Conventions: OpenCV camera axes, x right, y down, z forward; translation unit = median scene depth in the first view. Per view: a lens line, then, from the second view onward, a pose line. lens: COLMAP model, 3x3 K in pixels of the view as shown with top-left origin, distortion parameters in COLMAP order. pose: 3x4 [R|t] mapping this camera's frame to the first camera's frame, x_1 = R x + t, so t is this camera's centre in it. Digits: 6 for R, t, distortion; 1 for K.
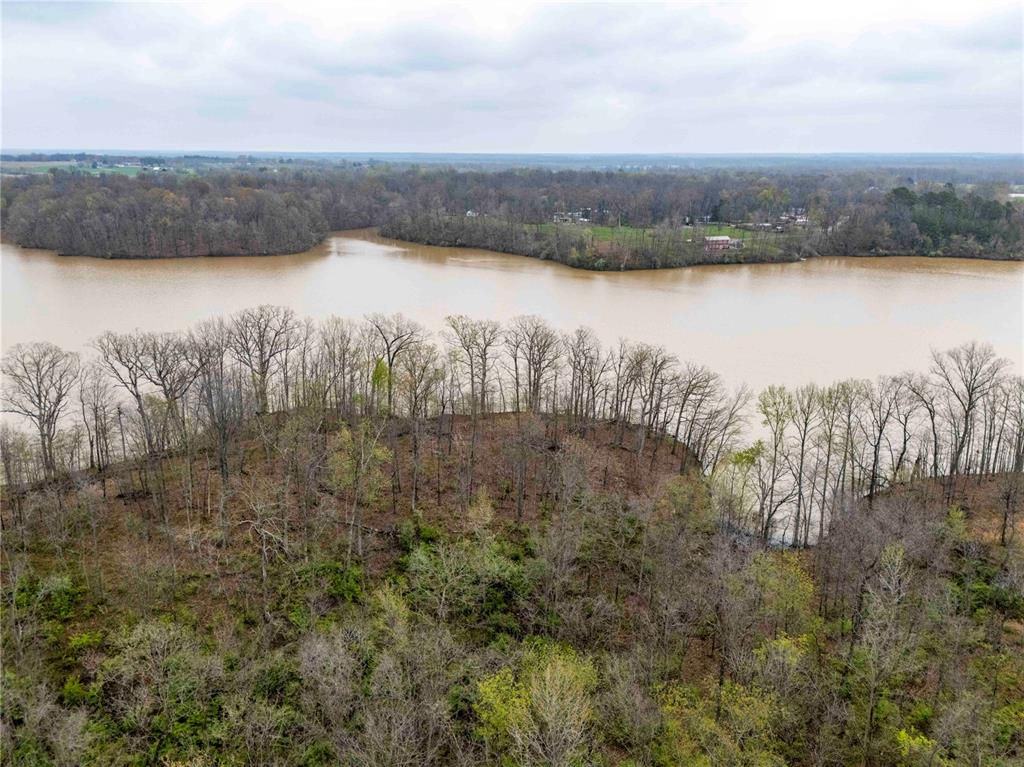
lens RADIAL K [[753.5, 0, 515.2], [0, 753.5, 377.5], [0, 0, 1]] dist [0.075735, -0.063924]
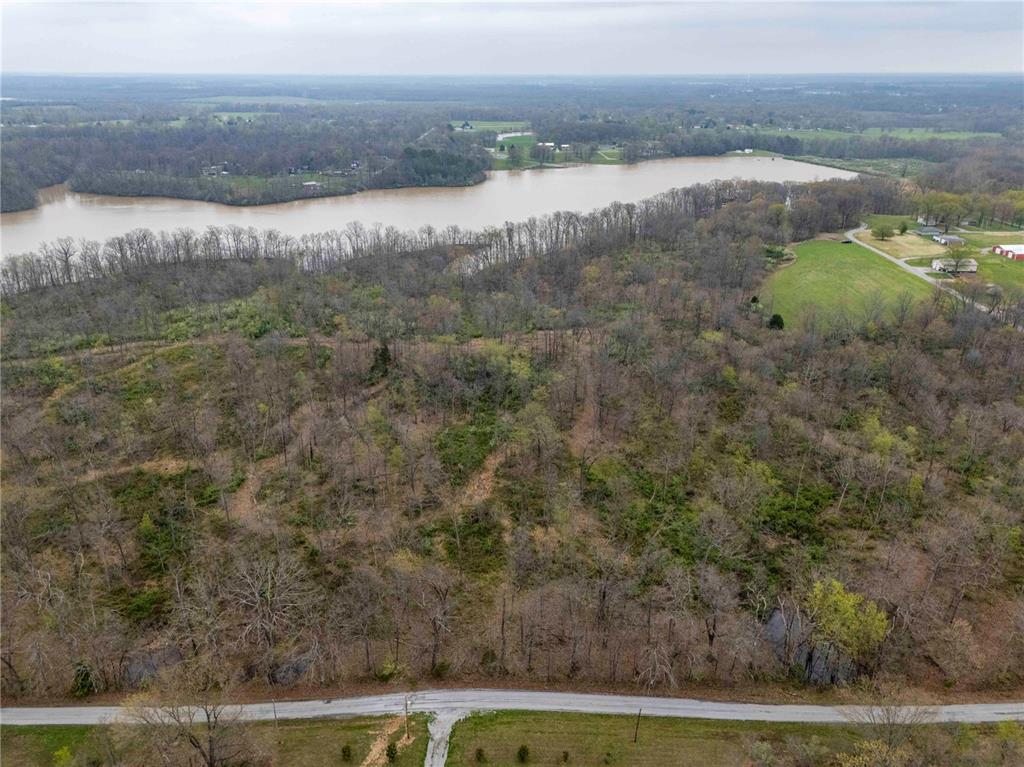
lens RADIAL K [[753.5, 0, 515.2], [0, 753.5, 377.5], [0, 0, 1]] dist [0.075735, -0.063924]
pose [[0.892575, -0.173172, 0.416318, -0.124815], [0.132599, 0.983291, 0.124722, 0.106510], [-0.430960, -0.056121, 0.900624, -0.835889]]
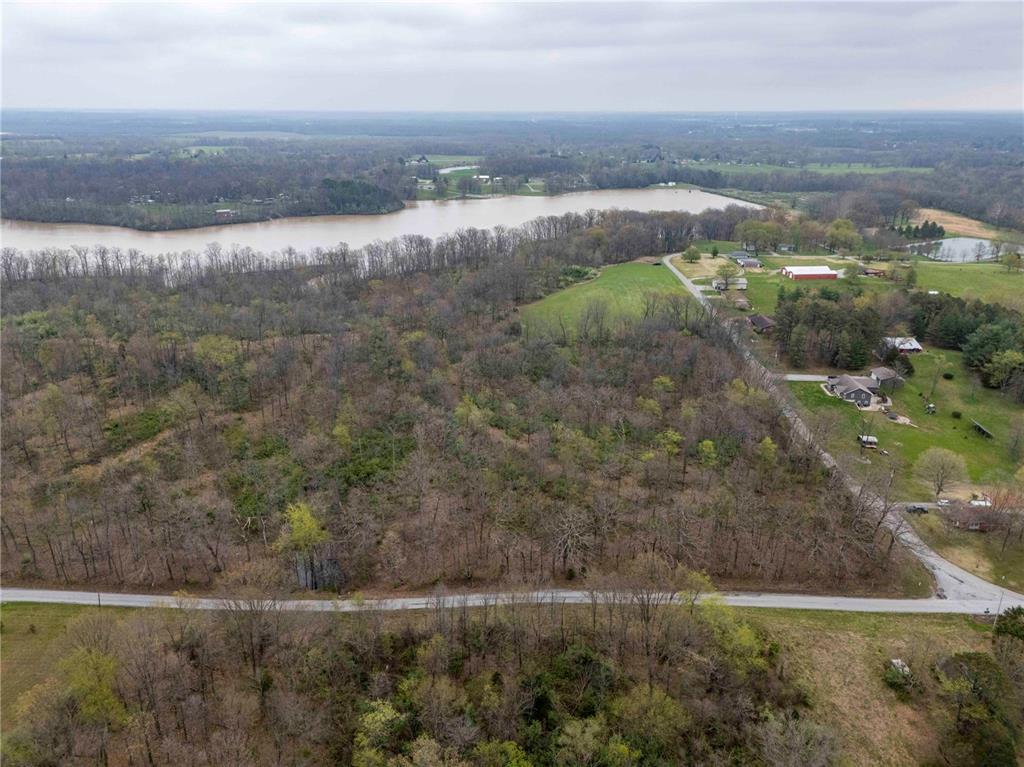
lens RADIAL K [[753.5, 0, 515.2], [0, 753.5, 377.5], [0, 0, 1]] dist [0.075735, -0.063924]
pose [[0.895867, -0.151934, 0.417538, 0.058461], [0.128926, 0.988178, 0.082955, 0.162828], [-0.425206, -0.020485, 0.904865, -1.028234]]
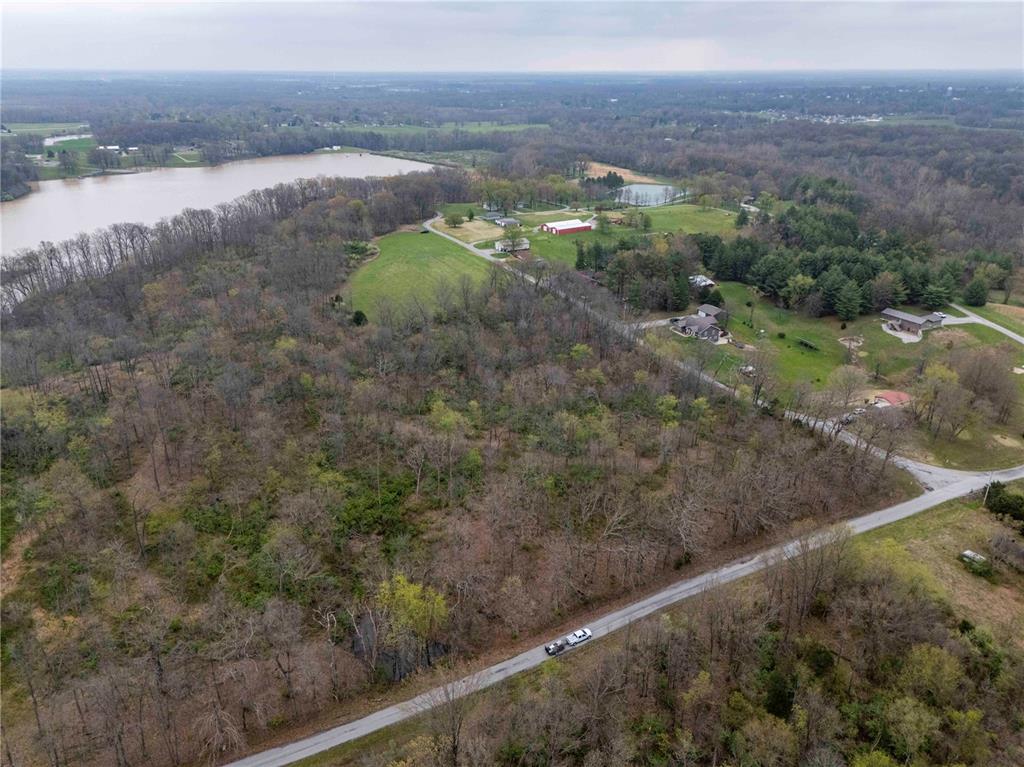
lens RADIAL K [[753.5, 0, 515.2], [0, 753.5, 377.5], [0, 0, 1]] dist [0.075735, -0.063924]
pose [[0.574422, -0.314162, 0.755872, -0.073932], [0.236937, 0.947701, 0.213832, 0.111582], [-0.783518, 0.056264, 0.618817, -0.852503]]
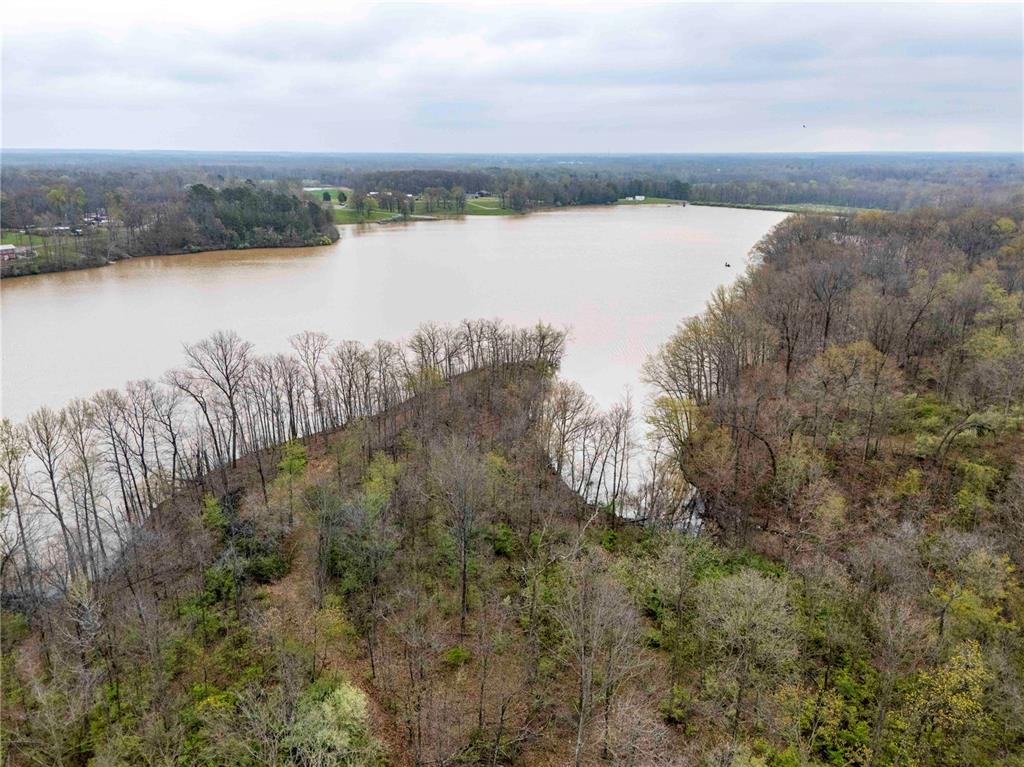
lens RADIAL K [[753.5, 0, 515.2], [0, 753.5, 377.5], [0, 0, 1]] dist [0.075735, -0.063924]
pose [[0.693430, -0.208863, 0.689588, 0.041895], [0.206886, 0.974479, 0.087113, 0.002473], [-0.690184, 0.082259, 0.718943, -0.005620]]
